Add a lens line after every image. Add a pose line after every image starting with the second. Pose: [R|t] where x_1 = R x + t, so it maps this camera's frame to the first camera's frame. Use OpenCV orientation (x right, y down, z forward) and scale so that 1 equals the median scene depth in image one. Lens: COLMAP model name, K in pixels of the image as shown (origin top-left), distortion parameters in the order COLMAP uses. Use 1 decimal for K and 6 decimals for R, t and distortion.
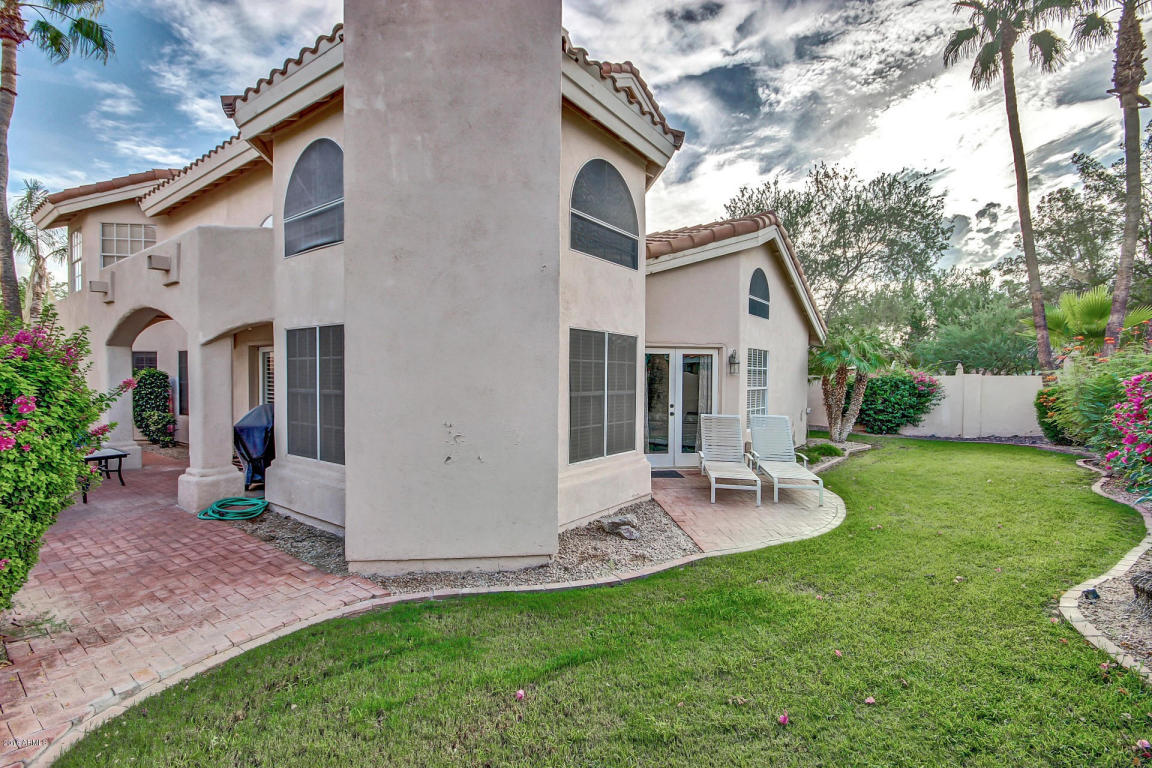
lens RADIAL K [[524.5, 0, 576.0], [0, 524.5, 385.2], [0, 0, 1]] dist [-0.020381, -0.003053]
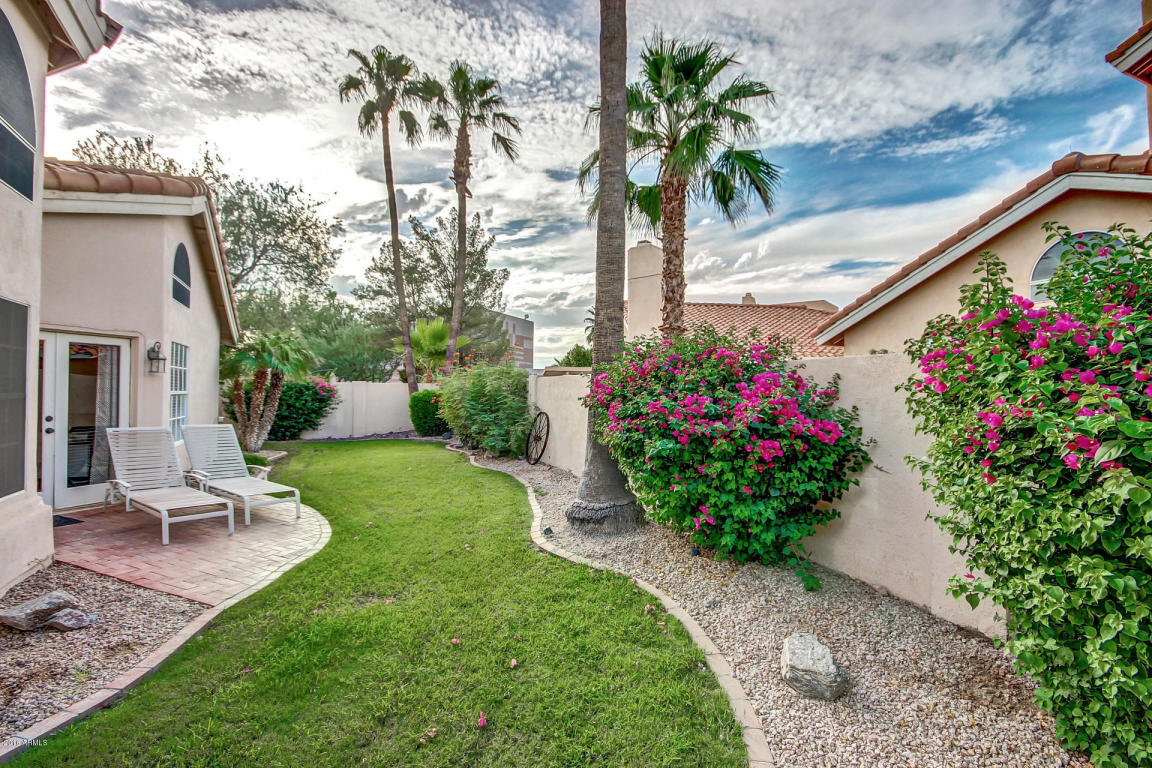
lens RADIAL K [[524.5, 0, 574.8], [0, 524.5, 386.5], [0, 0, 1]] dist [-0.020381, -0.003053]
pose [[0.432513, 0.007758, 0.901594, -0.140384], [0.005258, 0.999924, -0.011127, 0.011555], [-0.901613, 0.009554, 0.432439, 0.147424]]
